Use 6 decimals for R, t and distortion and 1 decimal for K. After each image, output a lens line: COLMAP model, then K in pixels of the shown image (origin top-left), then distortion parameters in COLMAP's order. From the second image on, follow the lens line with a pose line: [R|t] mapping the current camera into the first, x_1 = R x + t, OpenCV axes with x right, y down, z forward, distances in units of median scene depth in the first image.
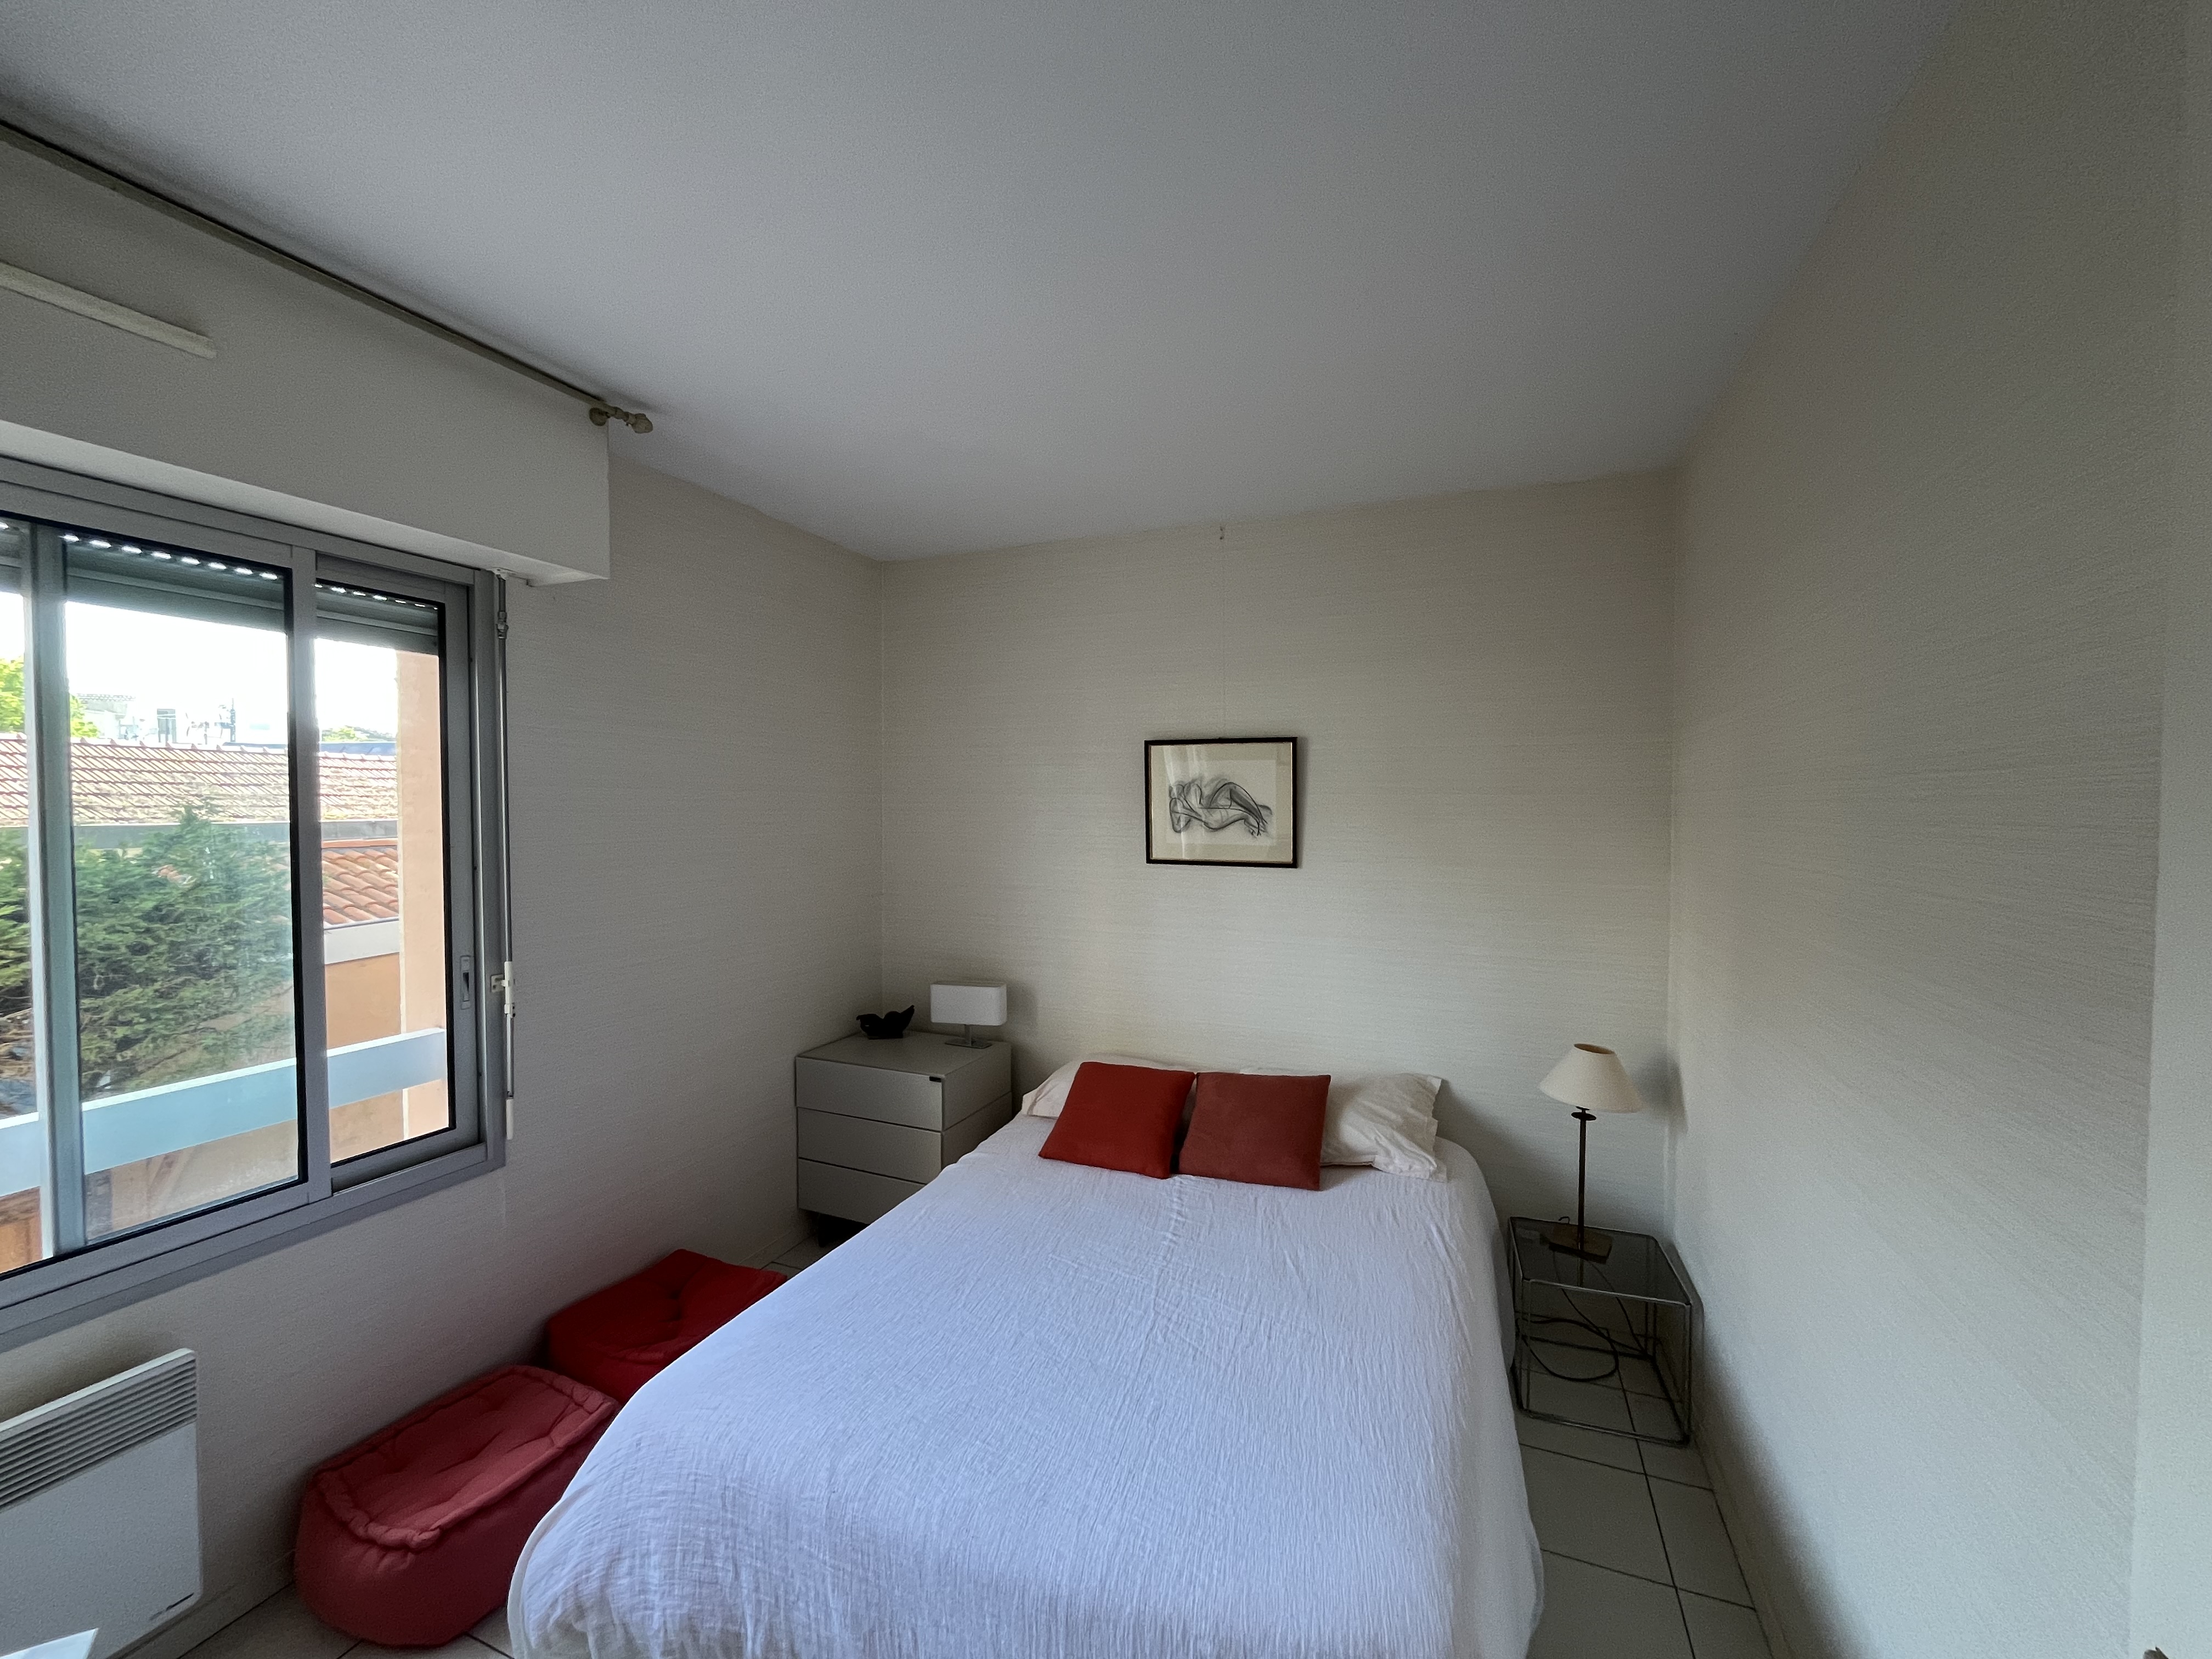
lens RADIAL K [[897.6, 0, 1097.6], [0, 897.6, 829.4], [0, 0, 1]] dist [-0.000099, 0.000129]
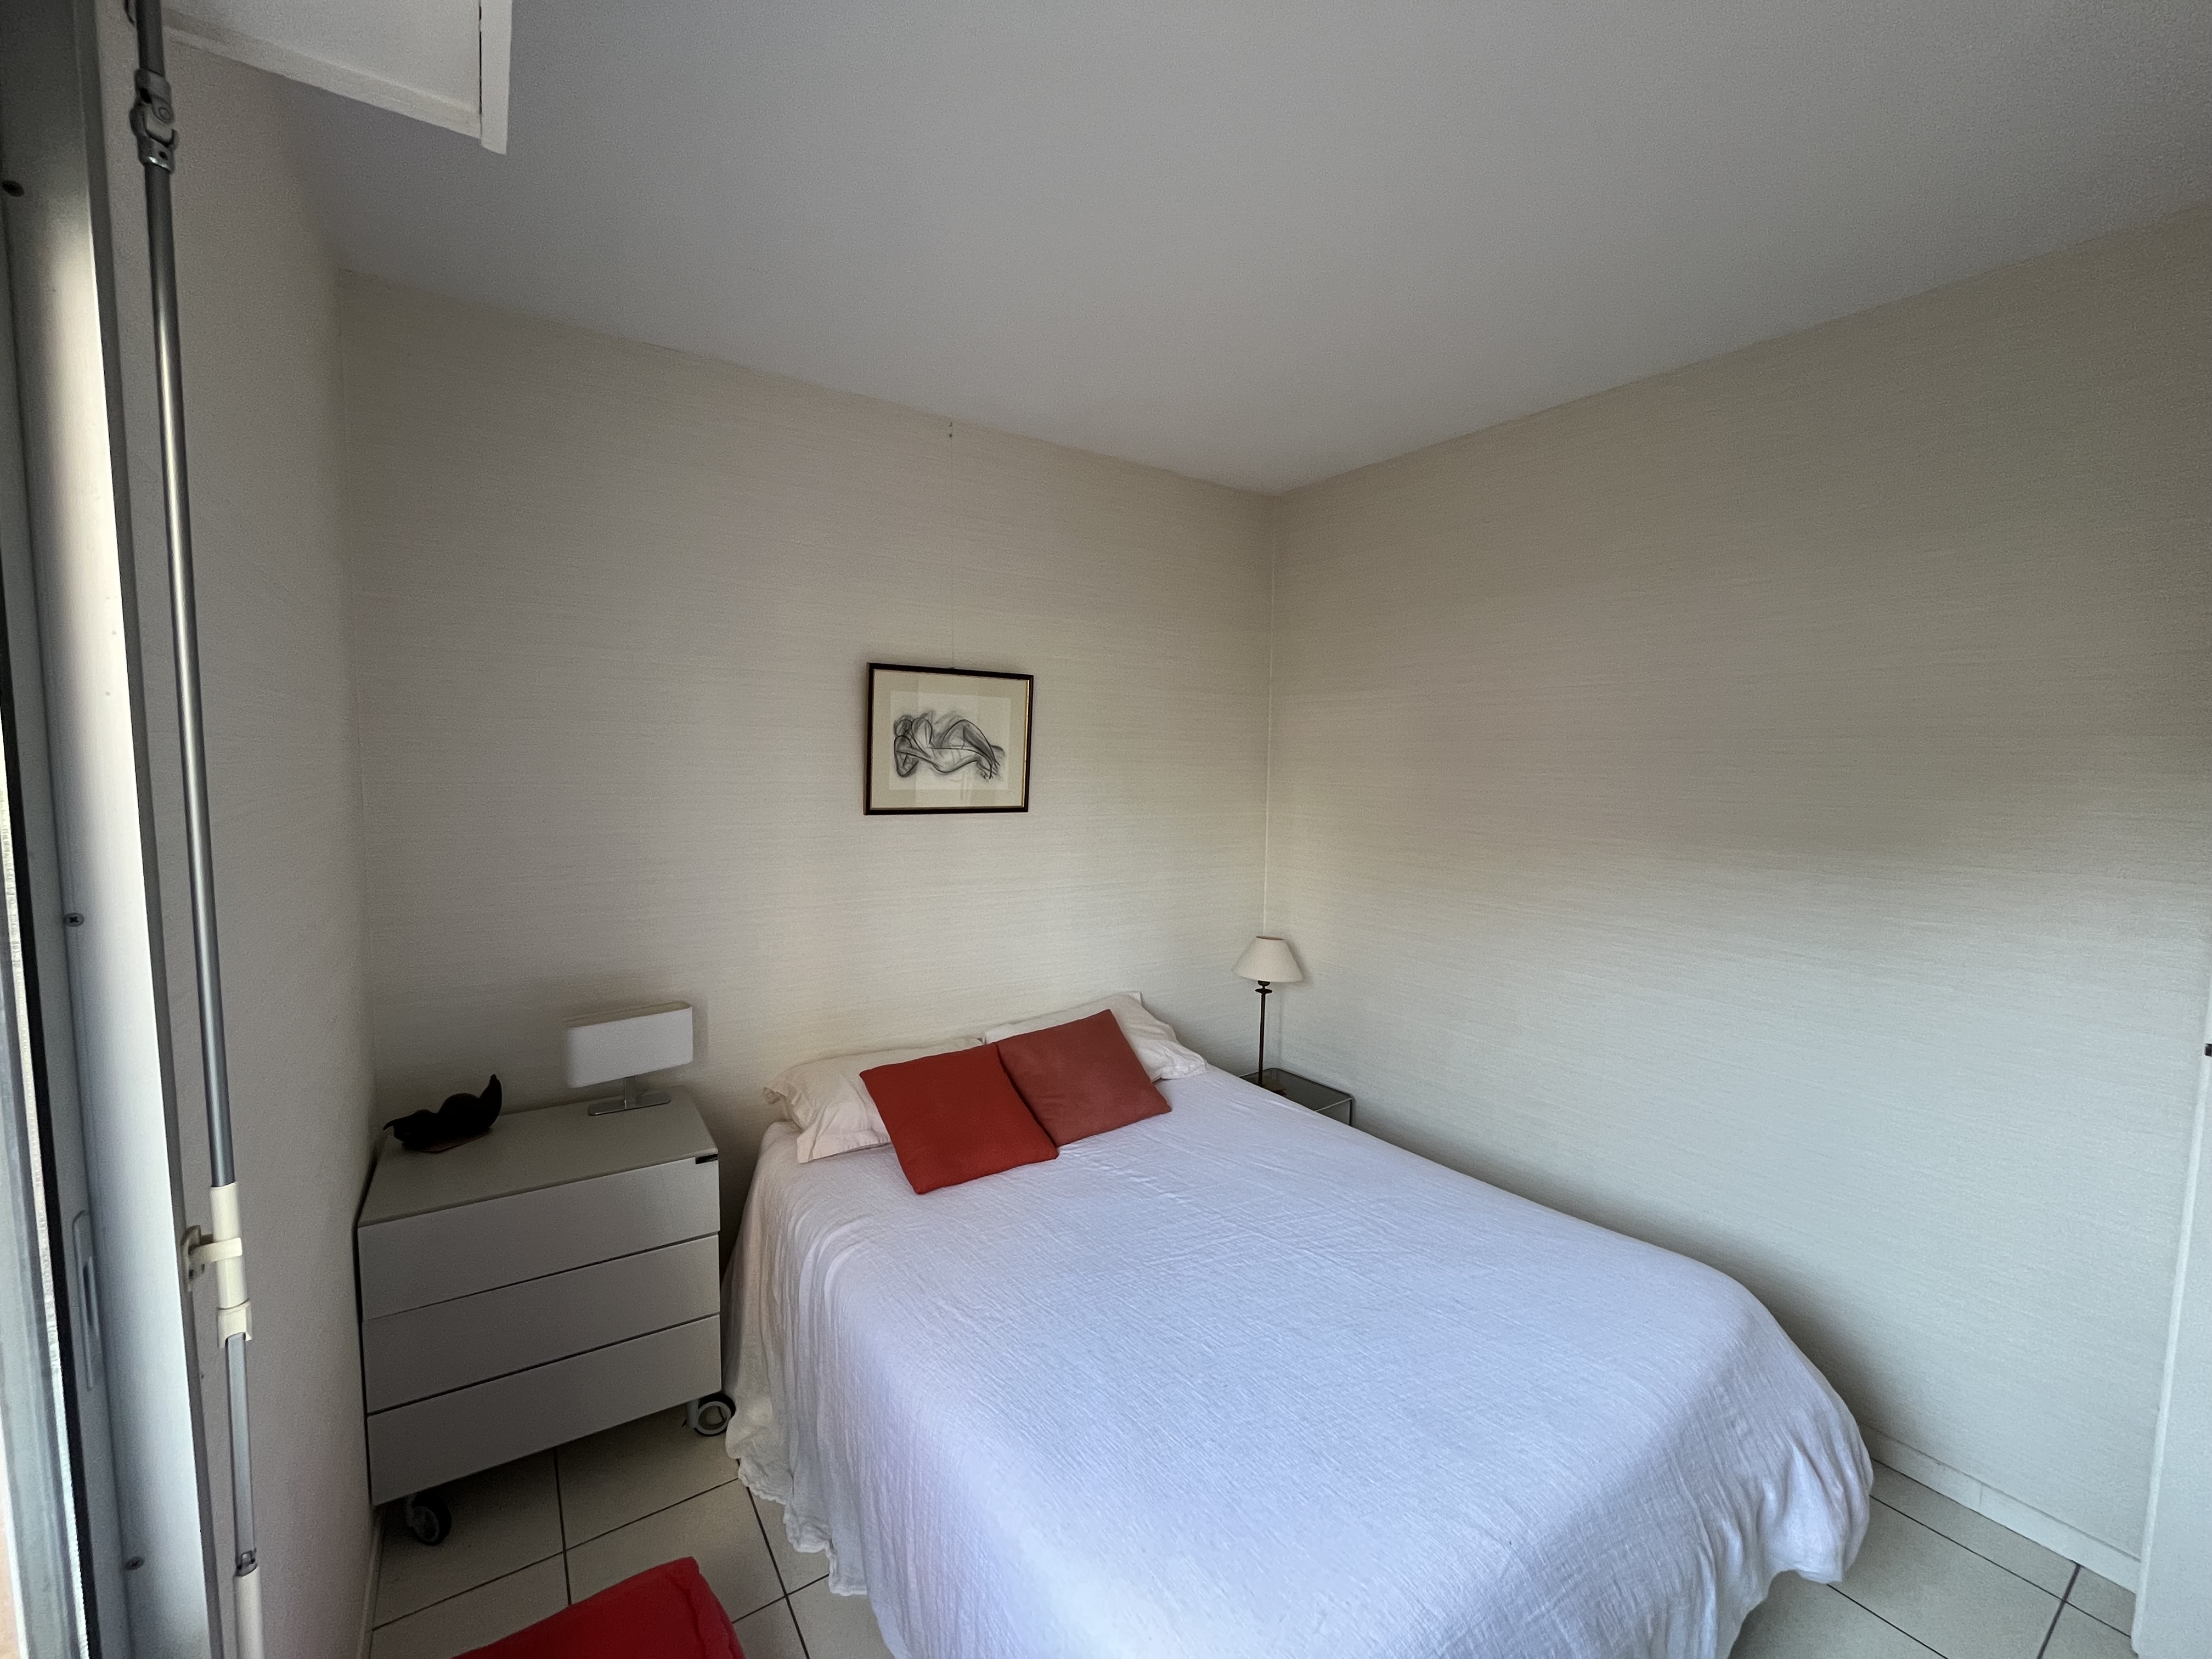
lens RADIAL K [[897.6, 0, 1099.8], [0, 897.6, 833.7], [0, 0, 1]] dist [-0.000099, 0.000129]
pose [[0.546204, -0.063346, 0.835253, -0.532548], [0.004891, 0.997361, 0.072442, -0.003132], [-0.837638, -0.035483, 0.545072, 0.396716]]
